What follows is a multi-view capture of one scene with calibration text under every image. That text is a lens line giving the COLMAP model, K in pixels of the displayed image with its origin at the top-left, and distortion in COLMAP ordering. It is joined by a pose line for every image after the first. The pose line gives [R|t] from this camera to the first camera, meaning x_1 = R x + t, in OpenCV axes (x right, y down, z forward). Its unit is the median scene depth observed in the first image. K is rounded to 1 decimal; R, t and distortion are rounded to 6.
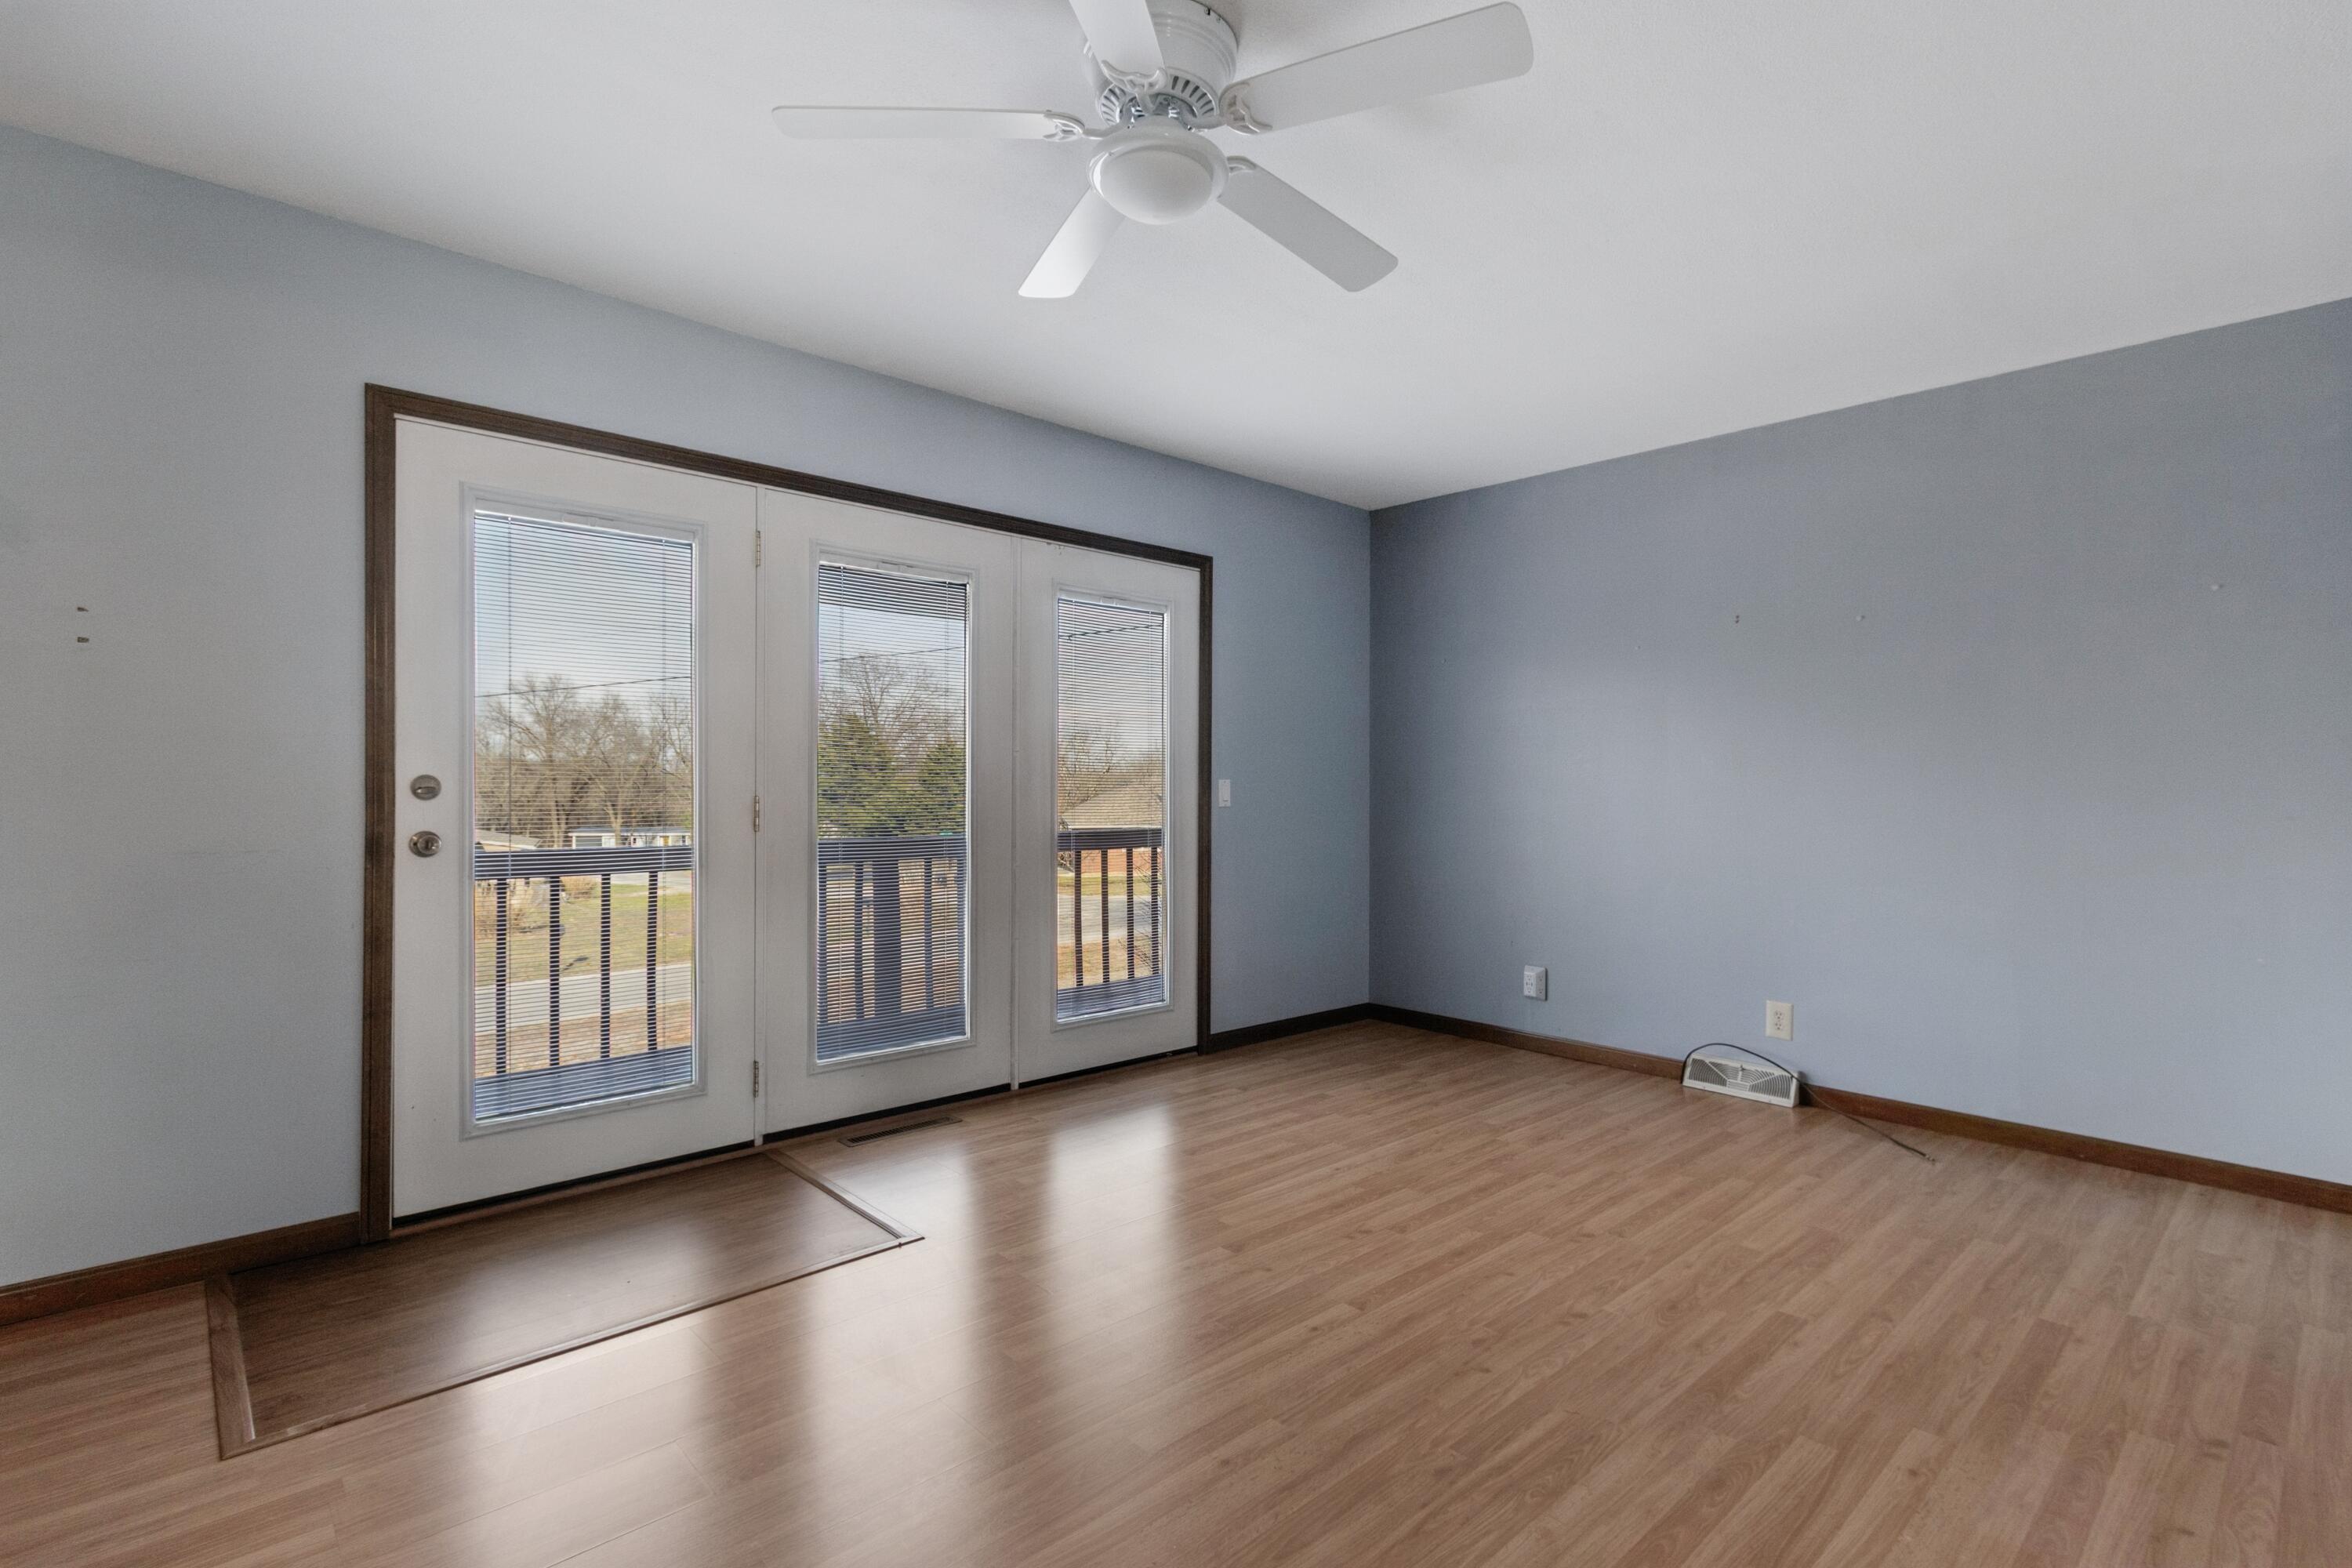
lens RADIAL K [[1102.2, 0, 1183.4], [0, 1102.2, 791.4], [0, 0, 1]] dist [-0.002011, -0.001223]
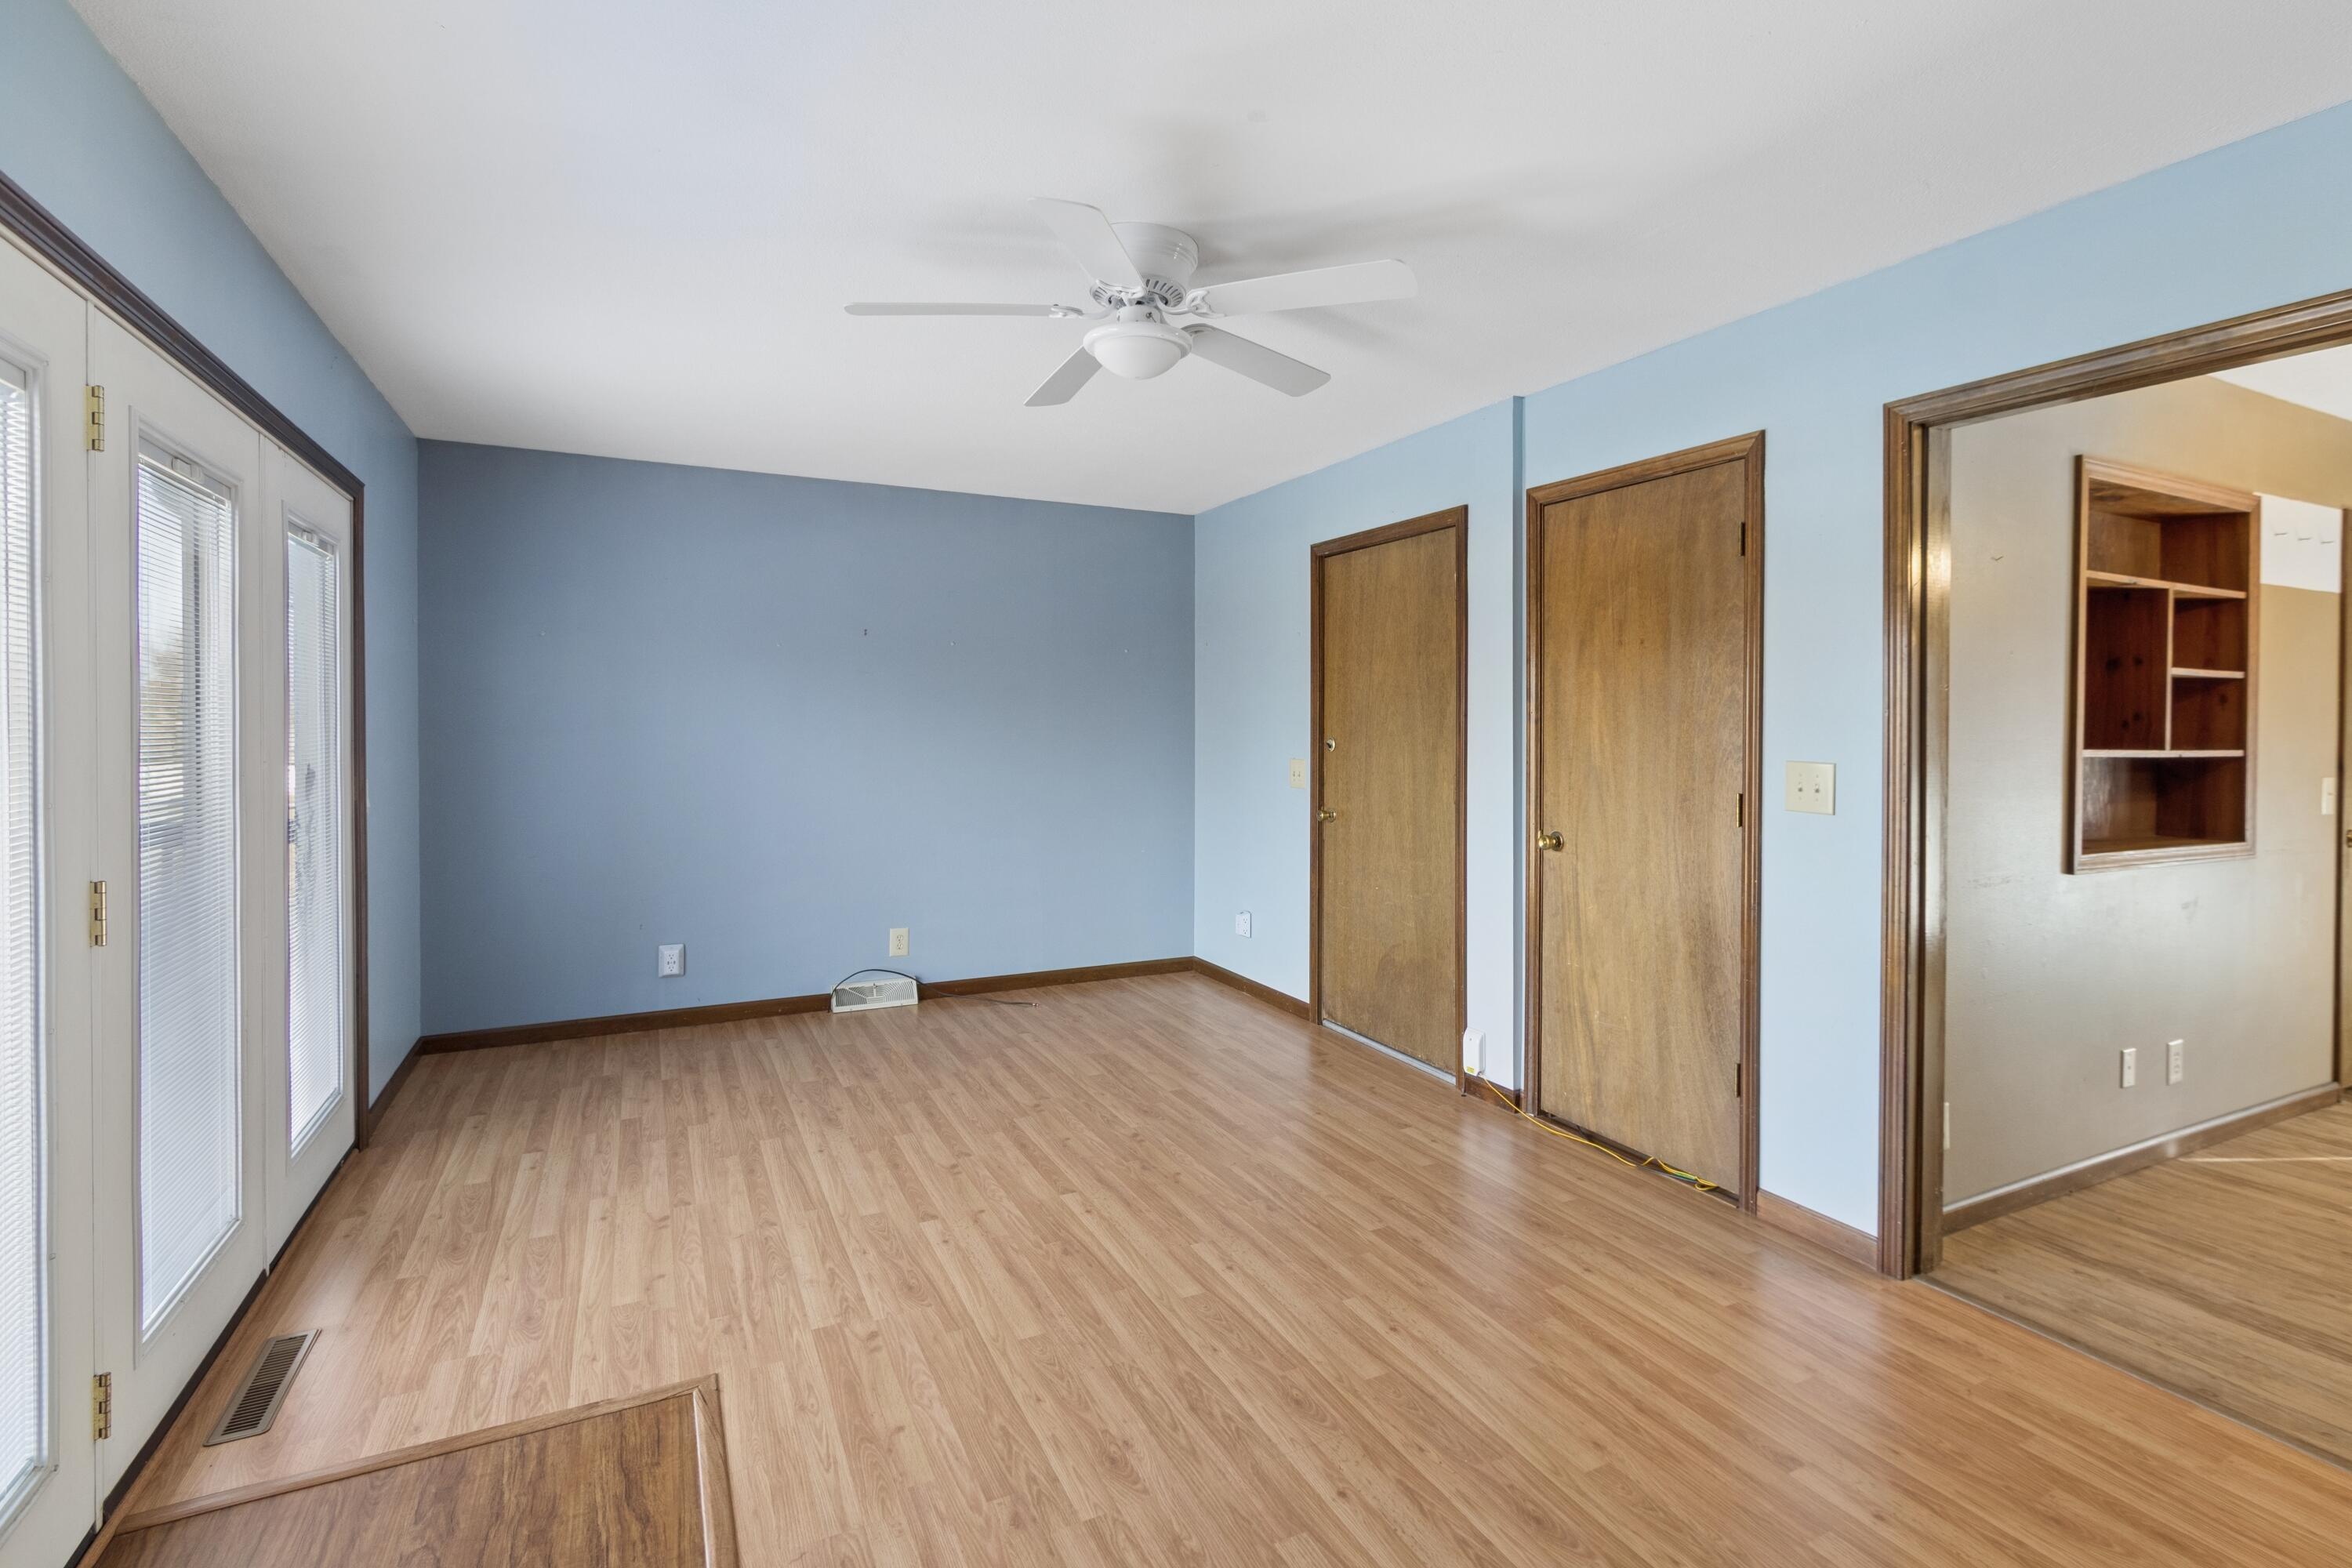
lens RADIAL K [[1102.2, 0, 1225.7], [0, 1102.2, 720.8], [0, 0, 1]] dist [-0.002011, -0.001223]
pose [[0.267755, -0.004652, 0.963476, -0.743430], [0.002506, 0.999988, 0.004132, -0.073154], [-0.963484, 0.001308, 0.267763, 0.322119]]
